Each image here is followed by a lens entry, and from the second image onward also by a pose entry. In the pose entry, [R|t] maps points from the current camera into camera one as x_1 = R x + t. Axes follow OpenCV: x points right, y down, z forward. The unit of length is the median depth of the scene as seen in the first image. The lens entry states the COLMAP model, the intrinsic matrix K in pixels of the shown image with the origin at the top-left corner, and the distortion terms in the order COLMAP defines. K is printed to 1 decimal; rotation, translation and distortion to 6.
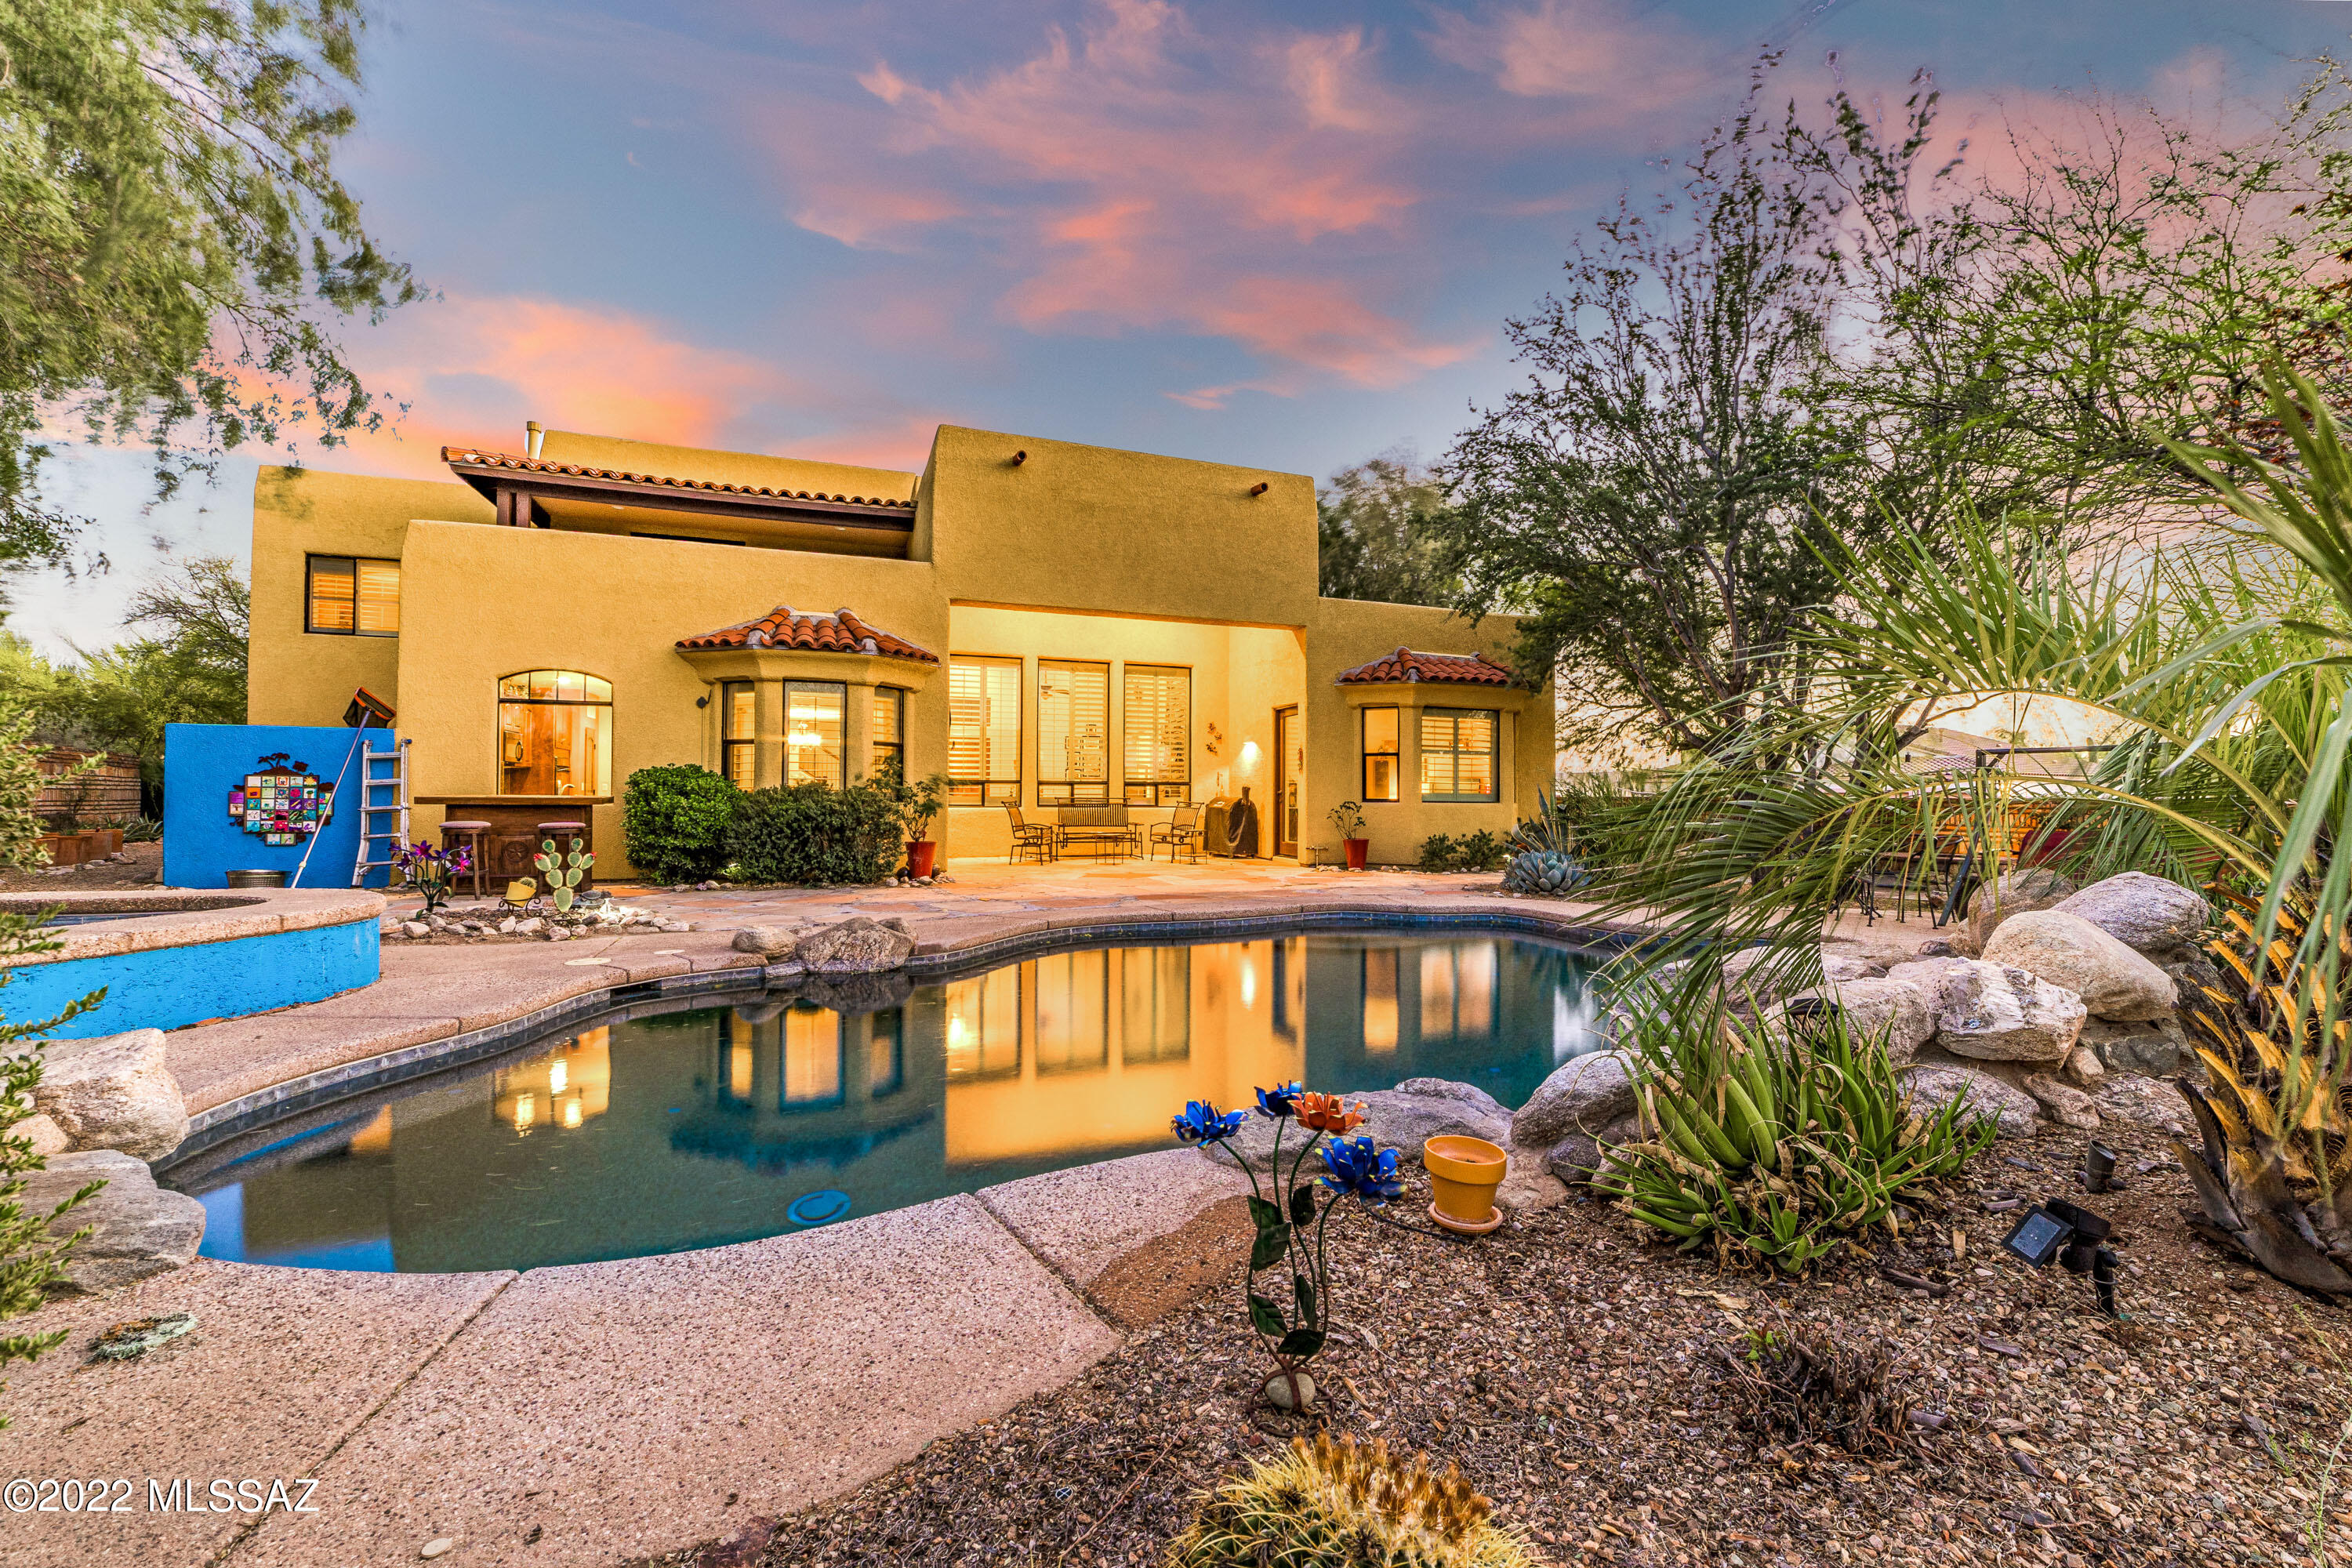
lens RADIAL K [[954.4, 0, 1168.9], [0, 954.4, 798.1], [0, 0, 1]] dist [0.004707, 0.002280]
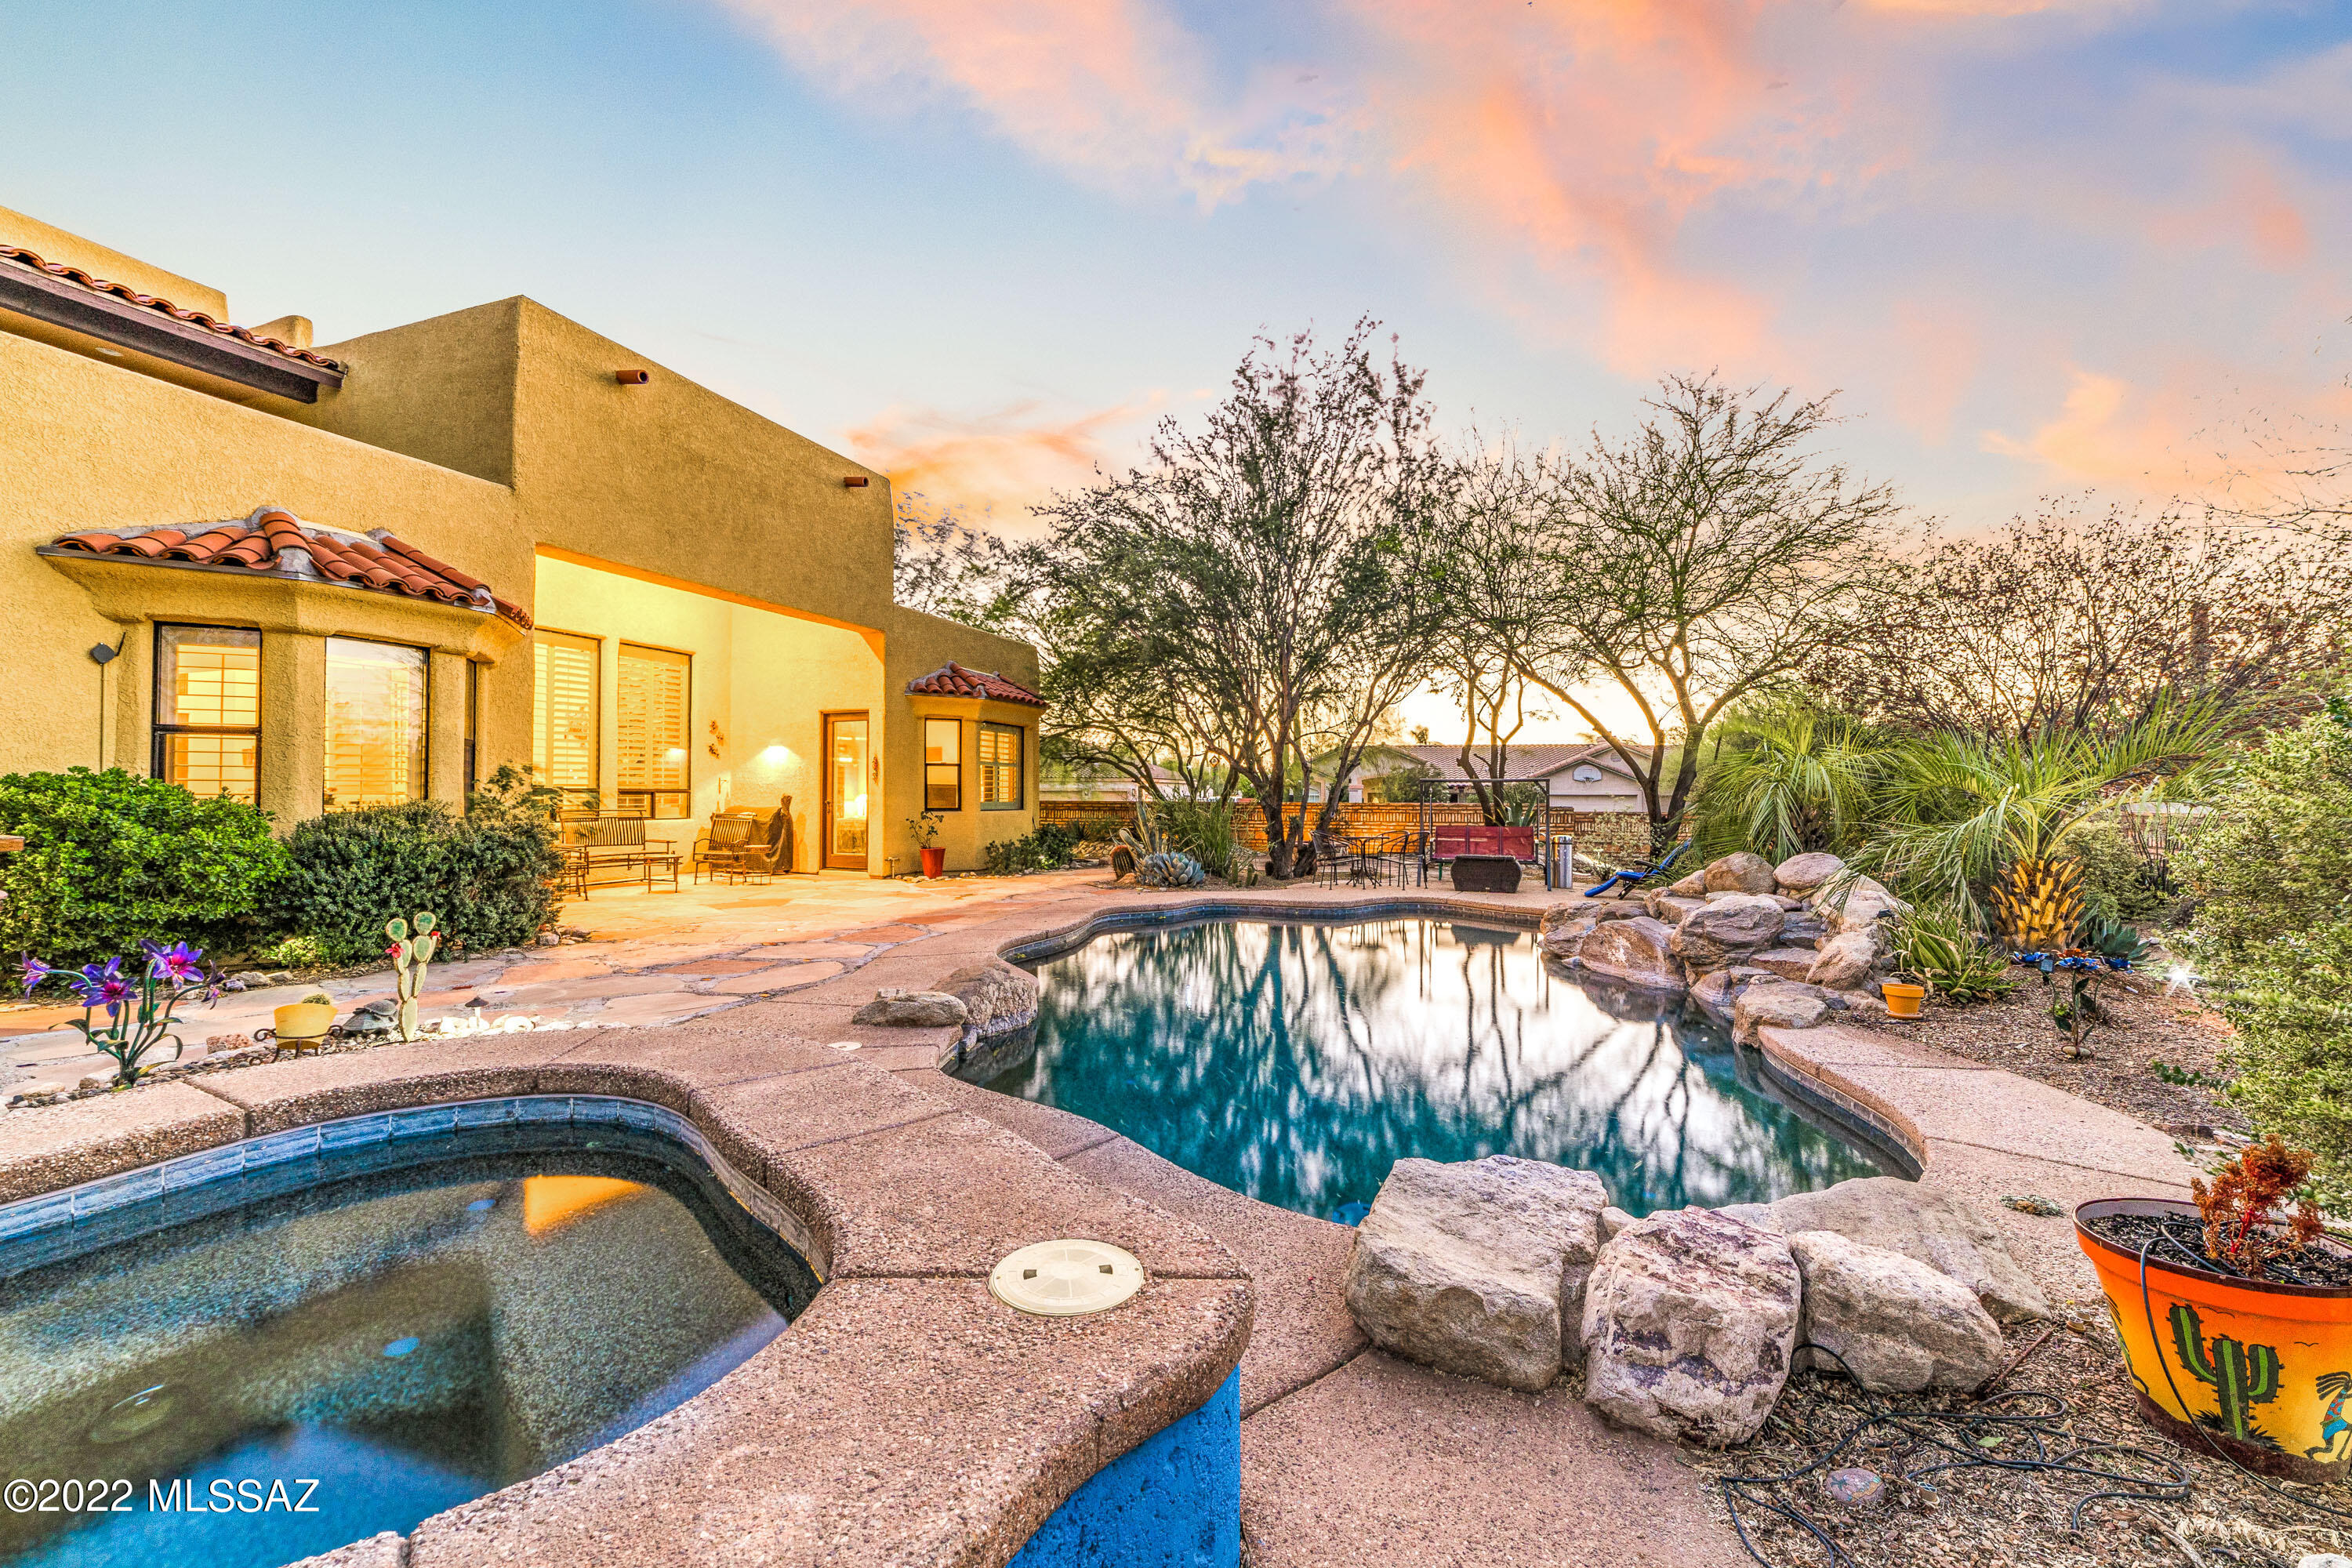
lens RADIAL K [[954.4, 0, 1178.3], [0, 954.4, 783.2], [0, 0, 1]] dist [0.004707, 0.002280]
pose [[0.652982, 0.007821, 0.757333, -0.431930], [-0.000265, 0.999949, -0.010097, -0.017471], [-0.757373, 0.006392, 0.652951, 0.148849]]
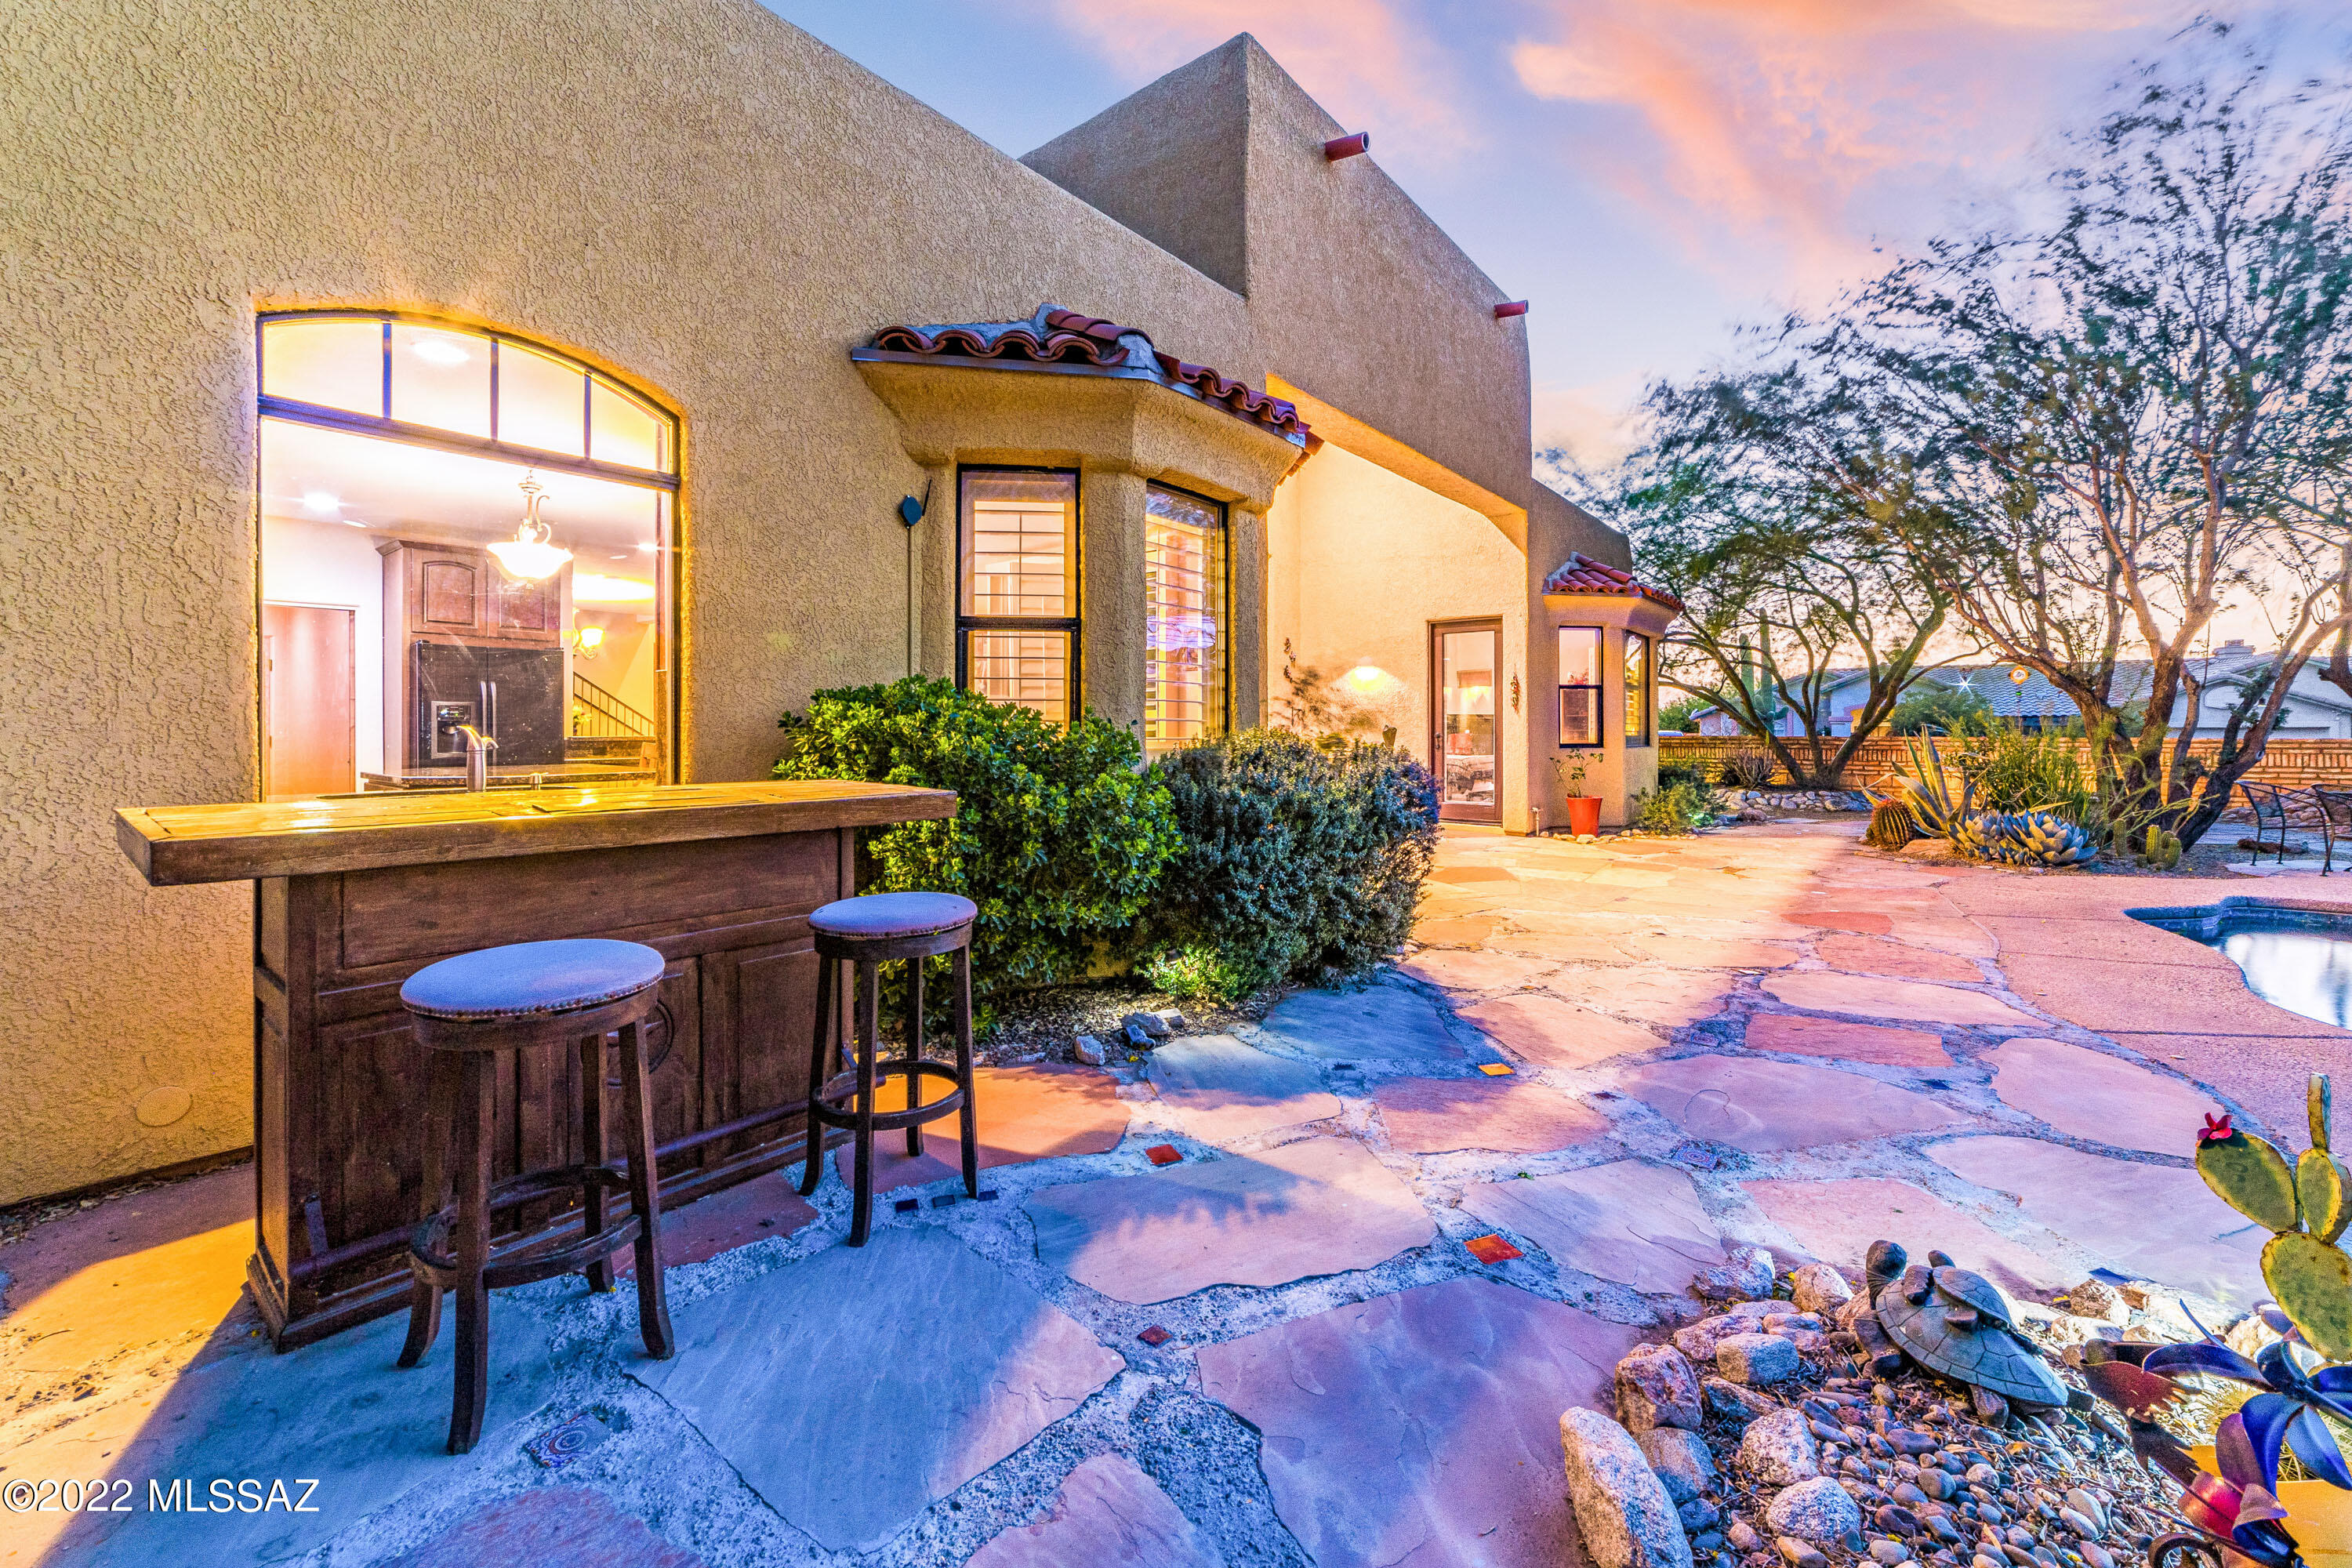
lens RADIAL K [[954.4, 0, 1184.0], [0, 954.4, 722.7], [0, 0, 1]] dist [0.004707, 0.002280]
pose [[0.850608, 0.001848, 0.525797, -0.510786], [0.001684, 0.999979, -0.006239, -0.013376], [-0.525798, 0.006192, 0.850587, 0.556735]]
